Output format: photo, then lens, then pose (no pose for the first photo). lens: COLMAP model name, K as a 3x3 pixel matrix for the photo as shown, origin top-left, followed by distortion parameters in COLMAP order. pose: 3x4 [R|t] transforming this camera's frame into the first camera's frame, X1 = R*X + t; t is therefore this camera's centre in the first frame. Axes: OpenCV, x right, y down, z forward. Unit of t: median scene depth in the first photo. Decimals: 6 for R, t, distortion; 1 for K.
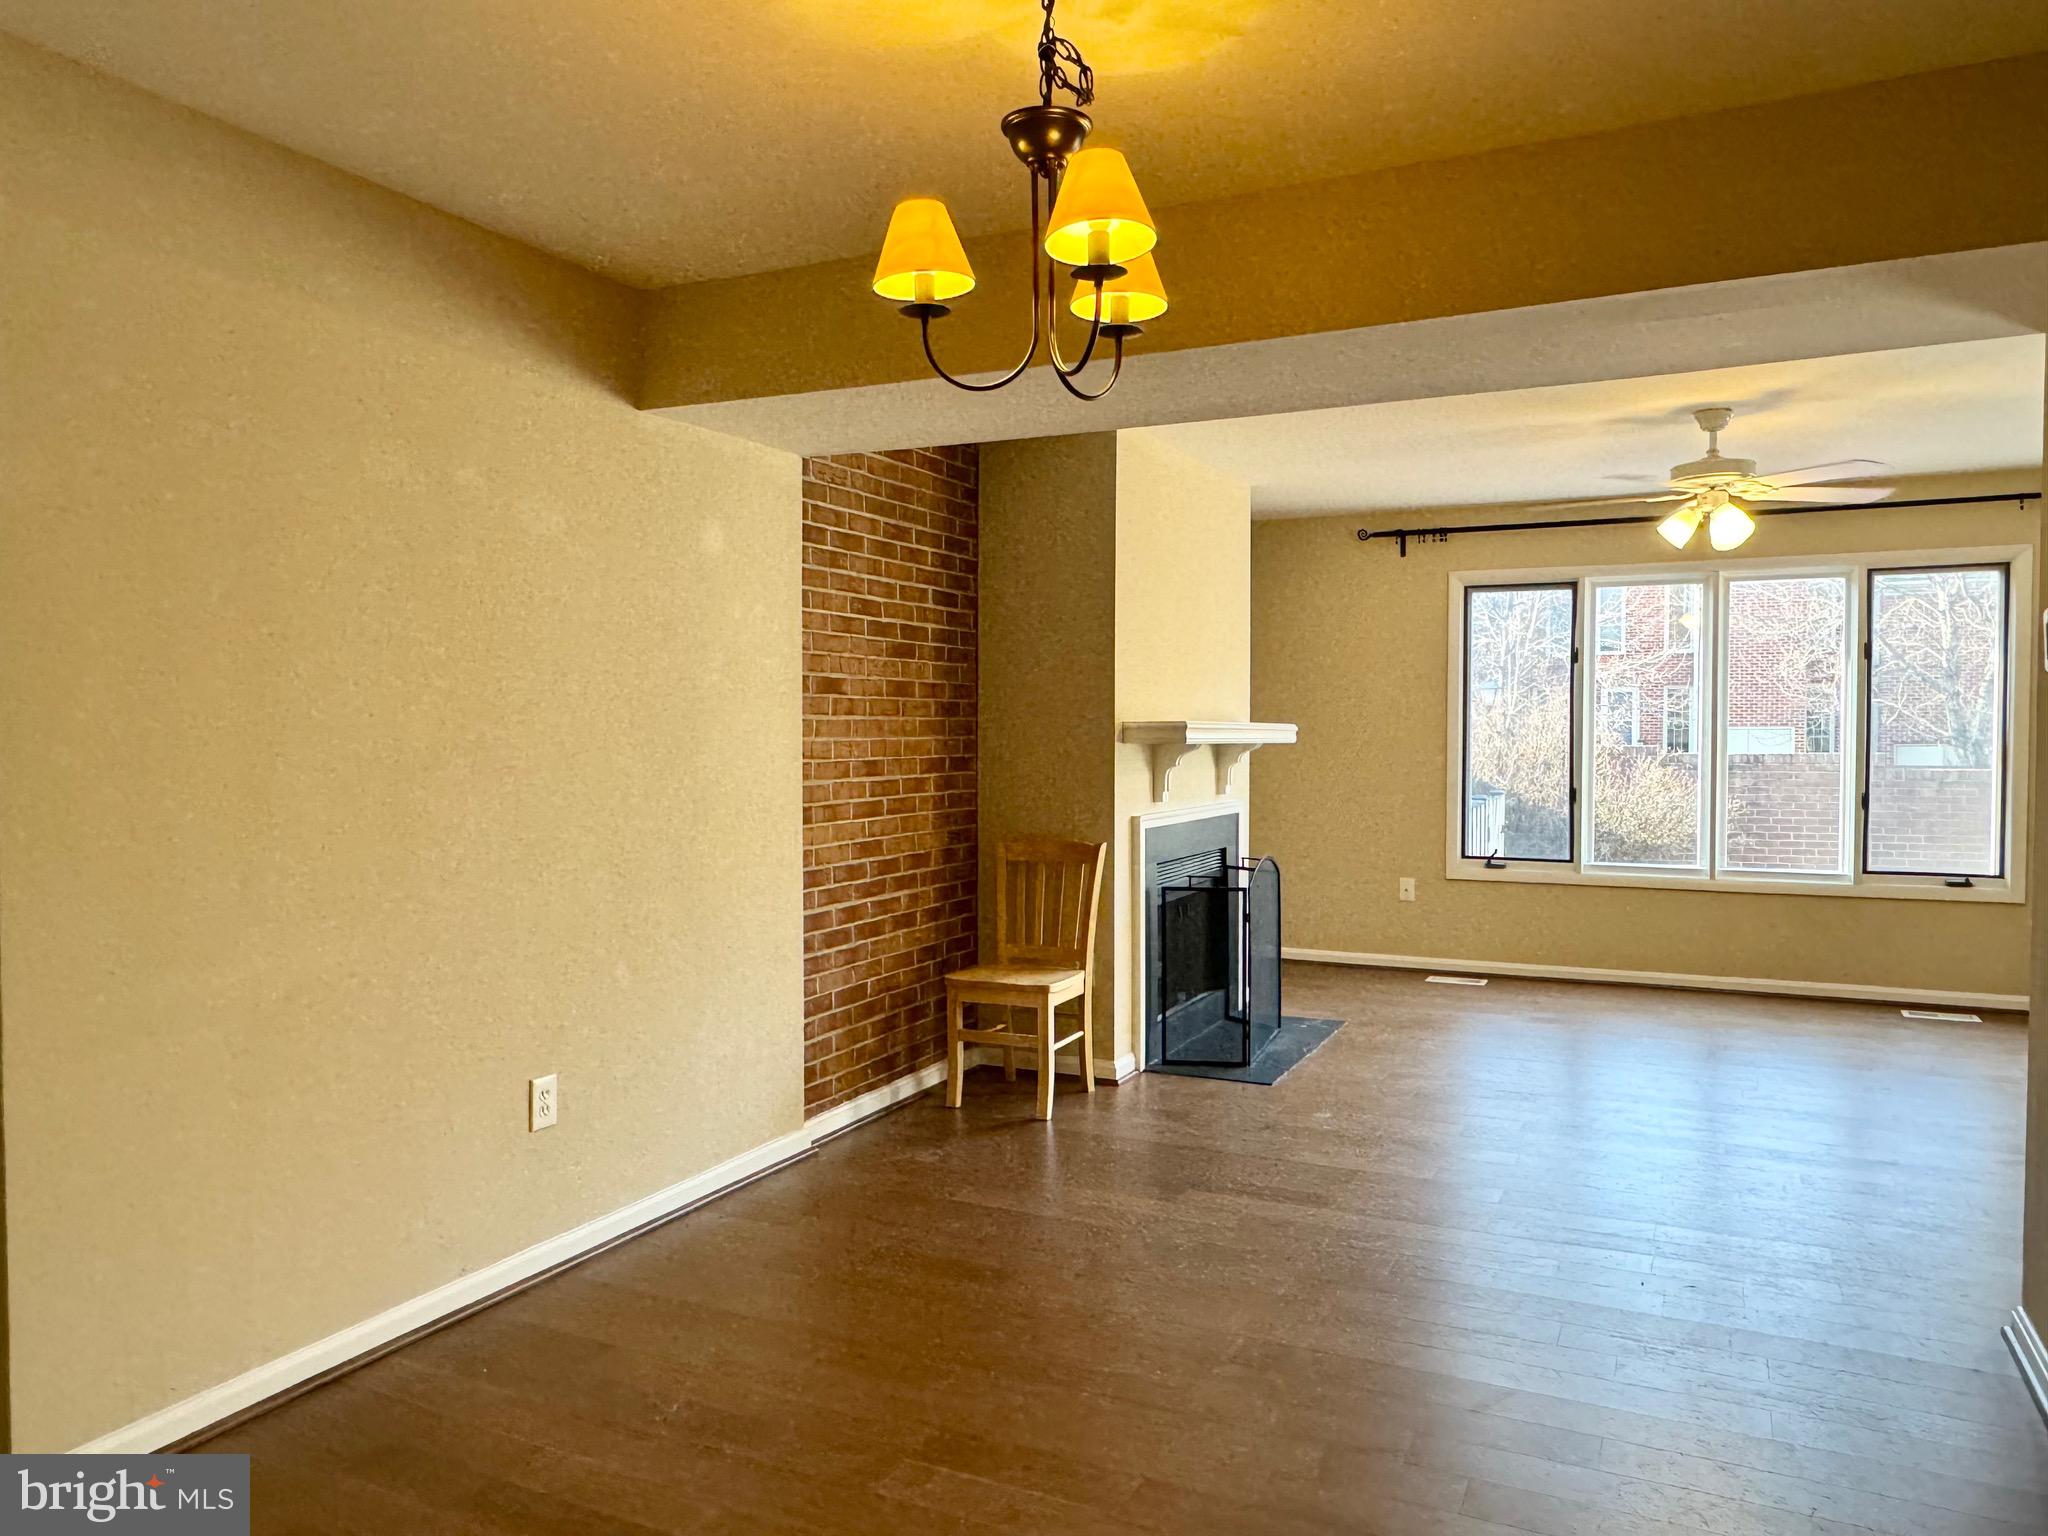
lens RADIAL K [[1430.4, 0, 1023.8], [0, 1430.4, 762.0], [0, 0, 1]] dist [0.026710, -0.030938]
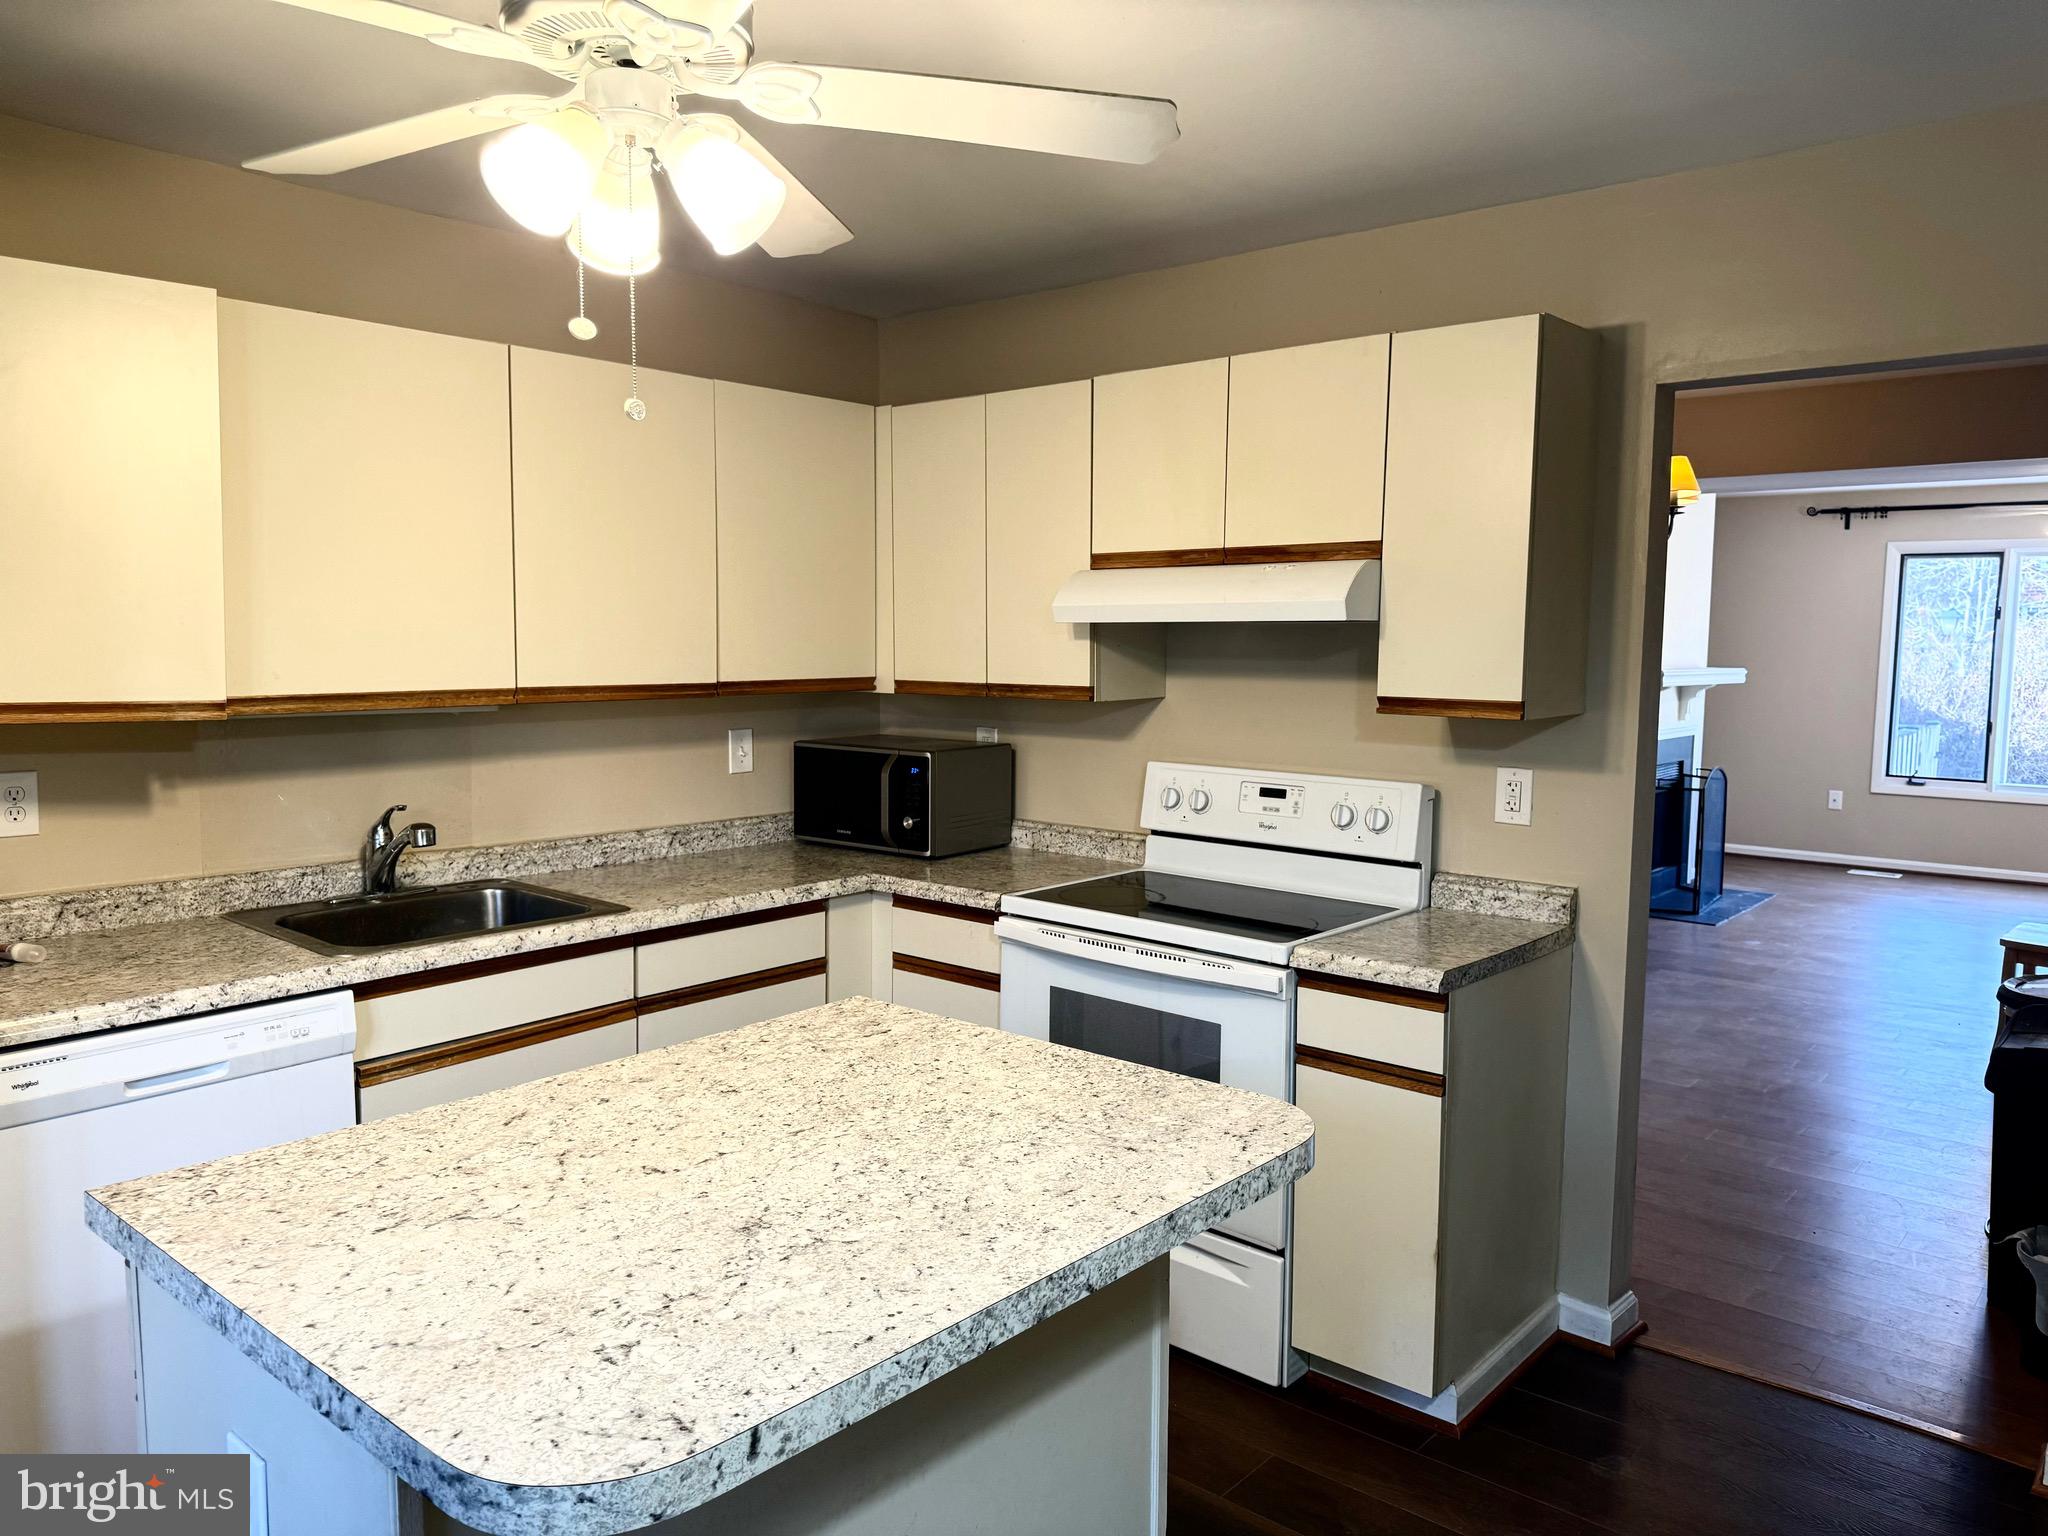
lens RADIAL K [[1430.4, 0, 1039.1], [0, 1430.4, 760.9], [0, 0, 1]] dist [0.026710, -0.030938]
pose [[0.965690, 0.034342, -0.257417, -0.114893], [-0.017658, 0.997607, 0.066846, -0.022931], [0.259097, -0.060007, 0.963986, -0.544860]]
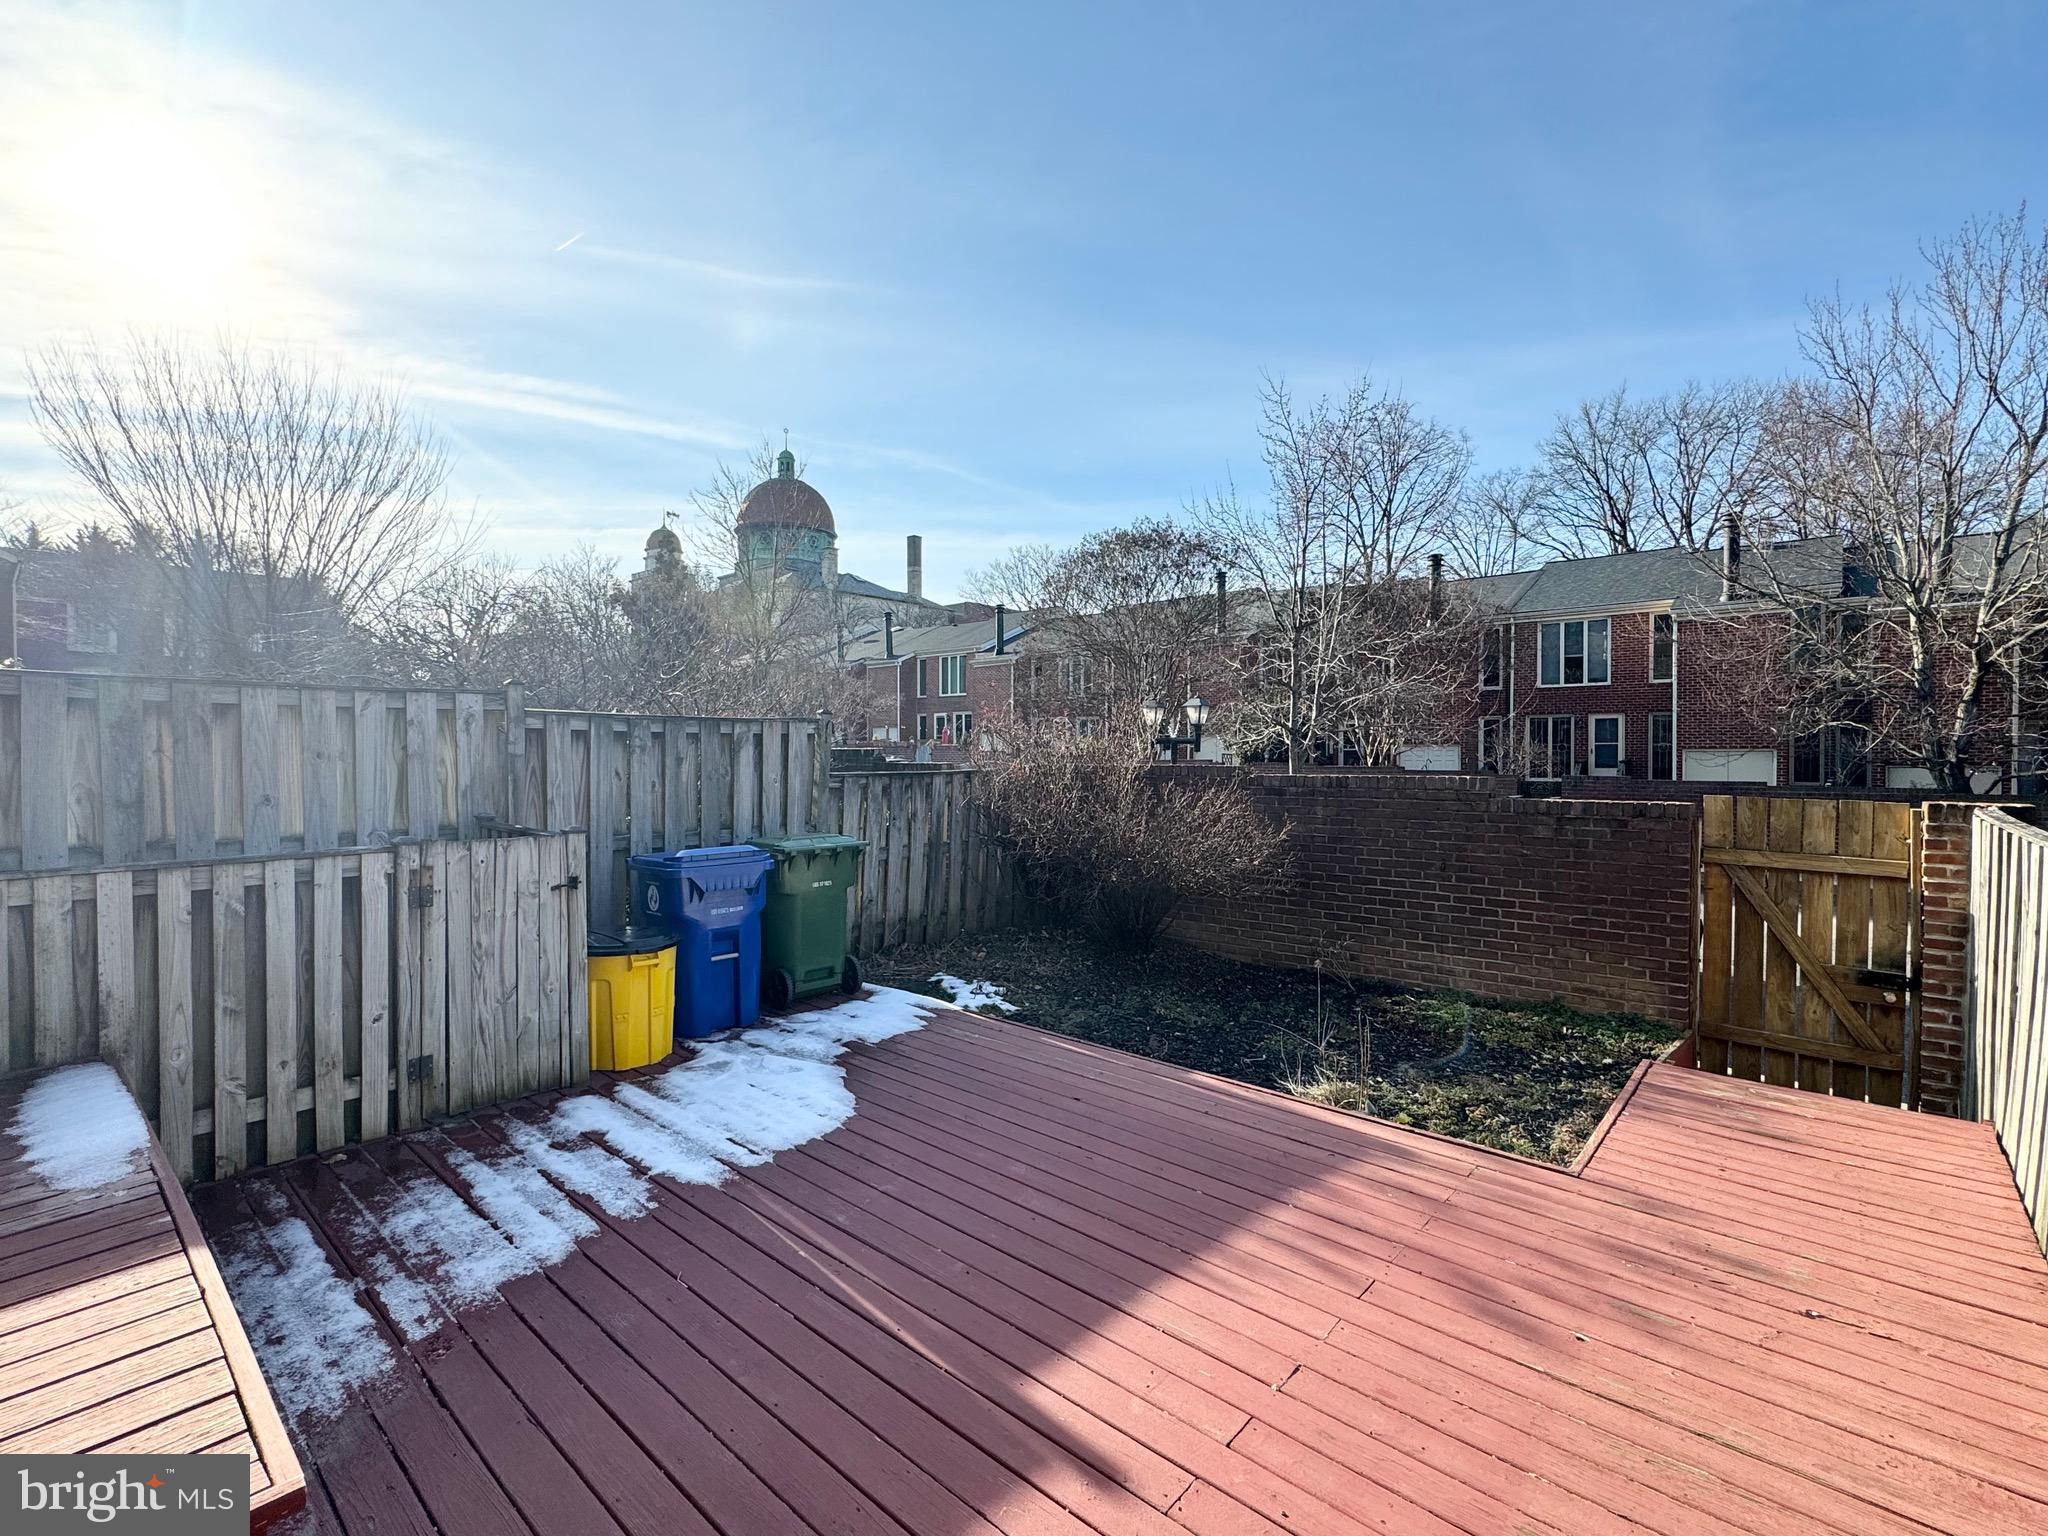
lens RADIAL K [[933.7, 0, 1007.0], [0, 933.7, 770.2], [0, 0, 1]] dist [-0.001966, -0.000672]
pose [[0.957244, 0.006954, -0.289199, 1.222361], [-0.008091, 0.999964, -0.002737, -0.015263], [0.289169, 0.004960, 0.957265, 1.141523]]
